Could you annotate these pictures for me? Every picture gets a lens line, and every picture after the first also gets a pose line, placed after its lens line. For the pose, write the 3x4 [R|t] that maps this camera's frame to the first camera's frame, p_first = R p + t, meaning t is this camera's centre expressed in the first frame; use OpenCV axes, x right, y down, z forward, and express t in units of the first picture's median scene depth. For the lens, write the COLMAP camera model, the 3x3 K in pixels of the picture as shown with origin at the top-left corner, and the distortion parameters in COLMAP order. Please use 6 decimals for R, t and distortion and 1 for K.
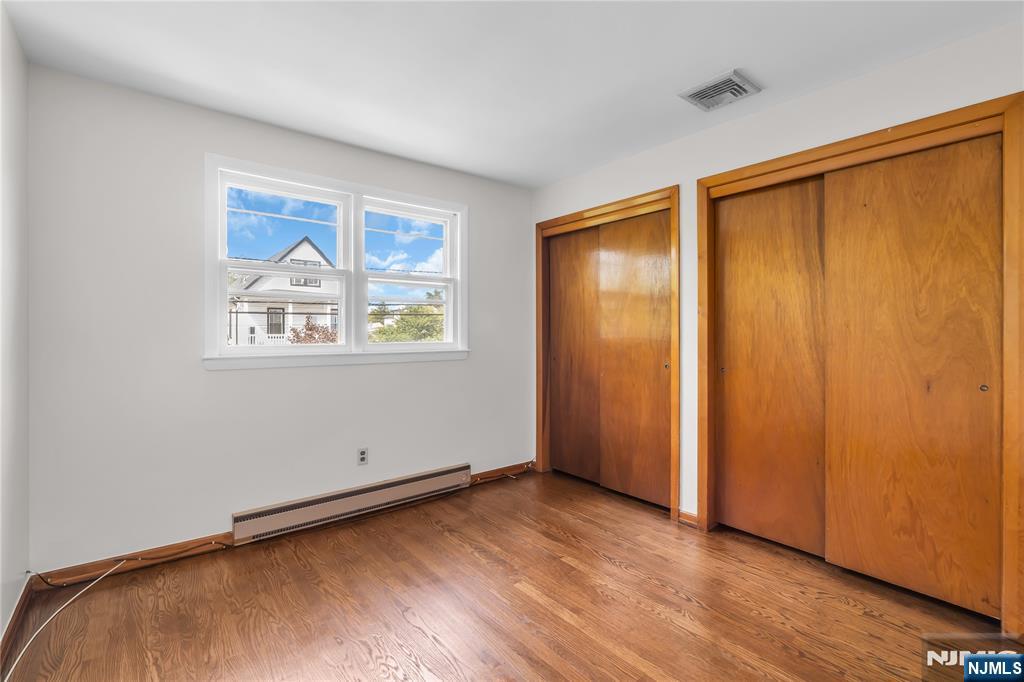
lens RADIAL K [[466.1, 0, 509.0], [0, 466.1, 332.4], [0, 0, 1]] dist [-0.004477, 0.001077]
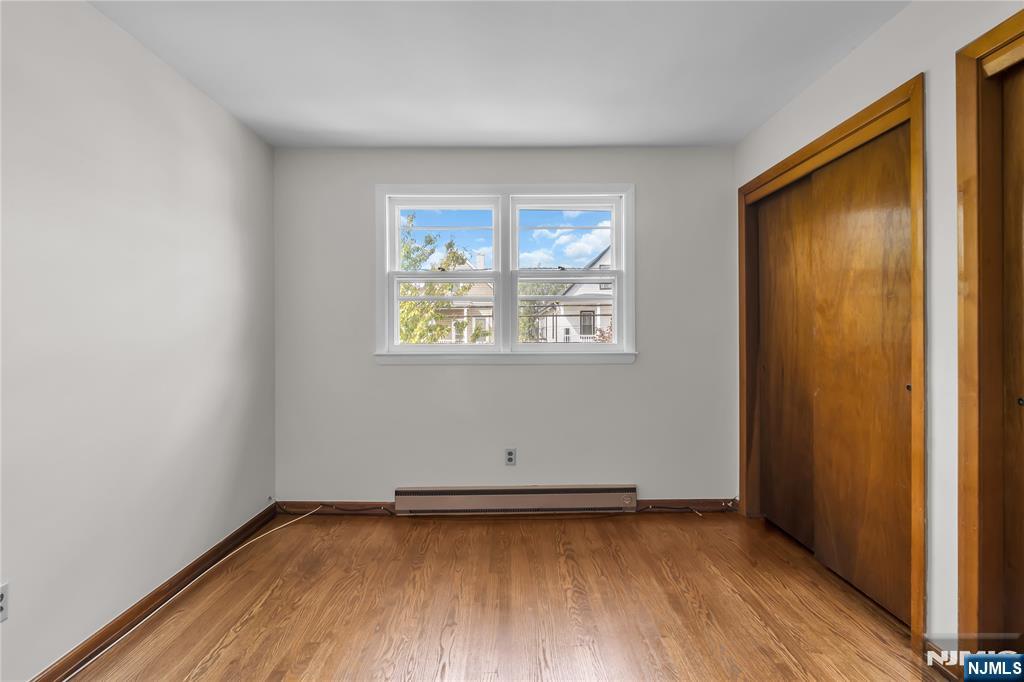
lens RADIAL K [[466.1, 0, 509.0], [0, 466.1, 332.4], [0, 0, 1]] dist [-0.004477, 0.001077]
pose [[0.781912, -0.004273, -0.623375, 0.321259], [0.003671, 0.999991, -0.002250, 0.002510], [0.623378, -0.000529, 0.781920, 0.230292]]
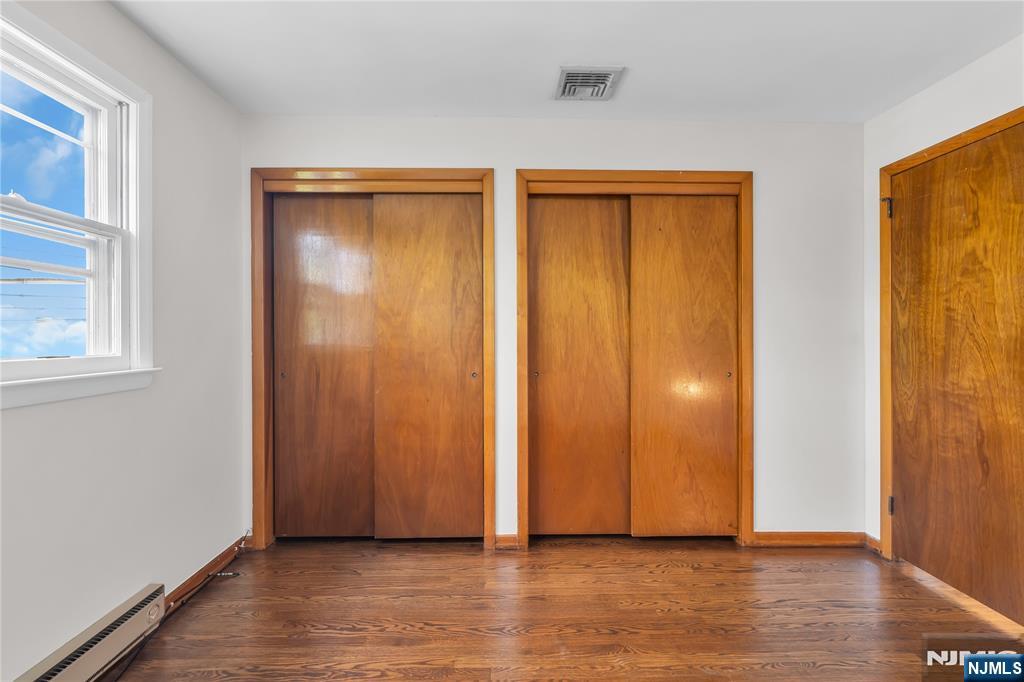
lens RADIAL K [[466.1, 0, 509.0], [0, 466.1, 332.4], [0, 0, 1]] dist [-0.004477, 0.001077]
pose [[0.604030, 0.002591, 0.796958, -0.324715], [0.001261, 0.999990, -0.004207, -0.001598], [-0.796961, 0.003546, 0.604021, 0.438524]]
